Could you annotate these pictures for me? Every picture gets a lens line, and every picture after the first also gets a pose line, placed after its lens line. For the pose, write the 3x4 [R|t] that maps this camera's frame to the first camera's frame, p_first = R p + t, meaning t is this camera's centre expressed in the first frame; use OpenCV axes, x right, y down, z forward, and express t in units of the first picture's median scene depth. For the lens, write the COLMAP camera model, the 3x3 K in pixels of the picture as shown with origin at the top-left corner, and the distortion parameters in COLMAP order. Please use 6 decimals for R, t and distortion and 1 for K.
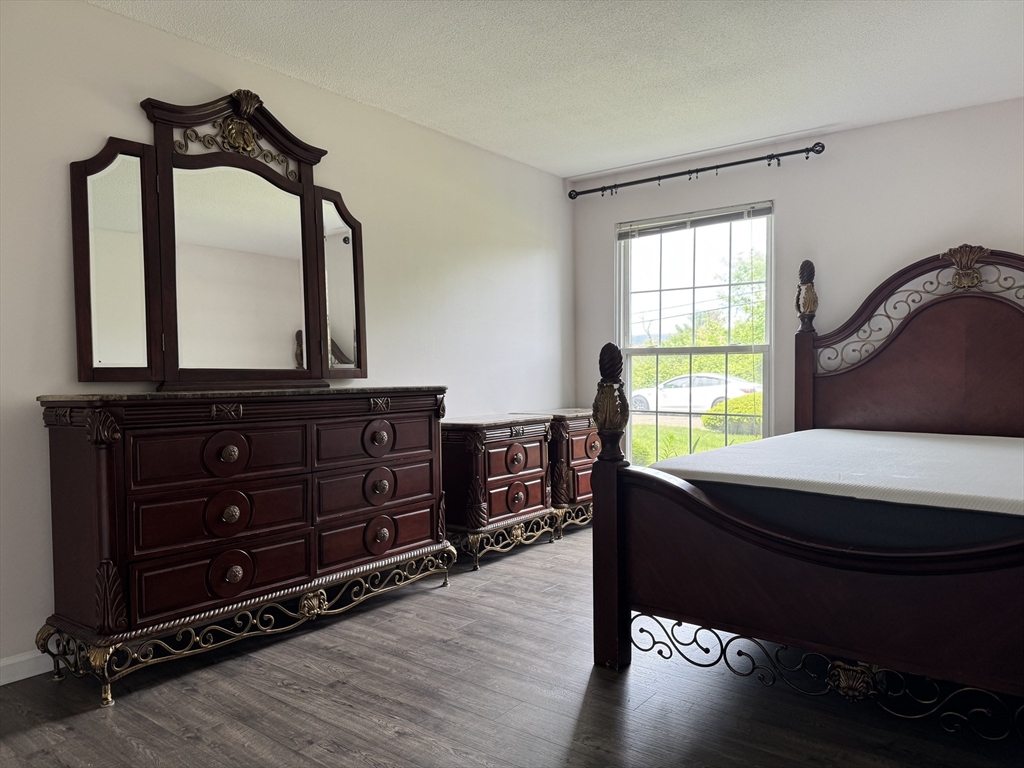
lens RADIAL K [[715.8, 0, 512.0], [0, 715.8, 382.7], [0, 0, 1]] dist [0.023394, -0.038723]
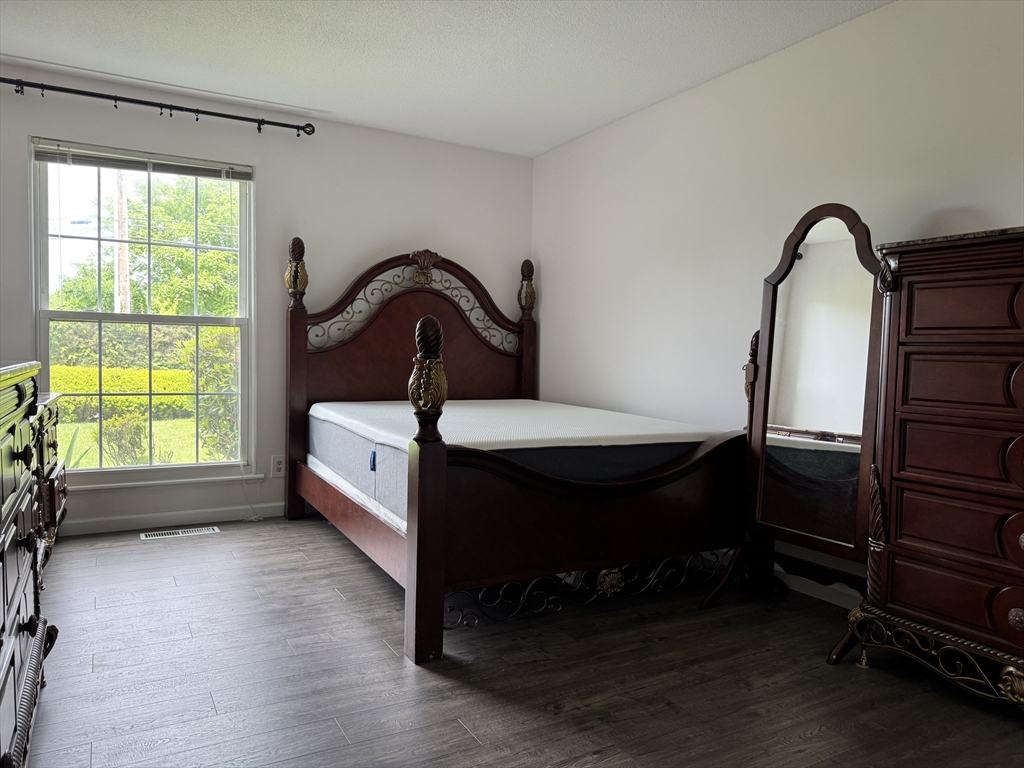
lens RADIAL K [[715.8, 0, 512.5], [0, 715.8, 386.0], [0, 0, 1]] dist [0.023394, -0.038723]
pose [[0.389515, -0.028212, 0.920588, -0.418068], [-0.007036, 0.999410, 0.033604, 0.002433], [-0.920993, -0.019566, 0.389086, 0.330764]]
